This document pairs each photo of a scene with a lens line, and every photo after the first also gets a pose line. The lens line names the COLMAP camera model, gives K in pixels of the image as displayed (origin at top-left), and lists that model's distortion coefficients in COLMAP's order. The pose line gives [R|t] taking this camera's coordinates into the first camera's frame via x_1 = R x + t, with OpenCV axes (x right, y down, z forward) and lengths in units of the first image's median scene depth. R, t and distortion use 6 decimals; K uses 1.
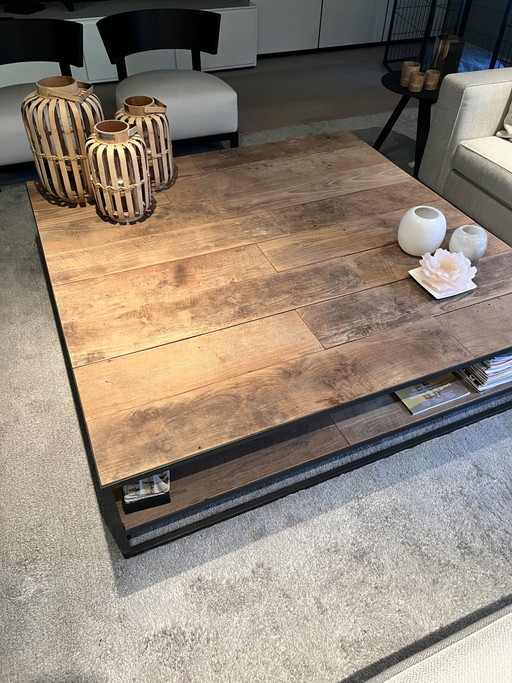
lens RADIAL K [[513.9, 0, 256.7], [0, 513.9, 345.0], [0, 0, 1]] dist [0.086908, -0.099887]
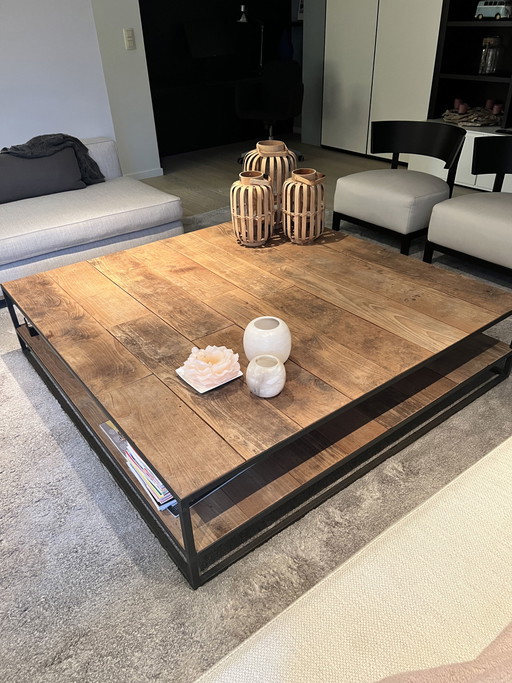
lens RADIAL K [[513.9, 0, 256.7], [0, 513.9, 345.0], [0, 0, 1]] dist [0.086908, -0.099887]
pose [[0.236857, 0.495400, -0.835749, 1.040267], [-0.643482, 0.724487, 0.247081, -0.413110], [0.727894, 0.479267, 0.490381, 0.510960]]
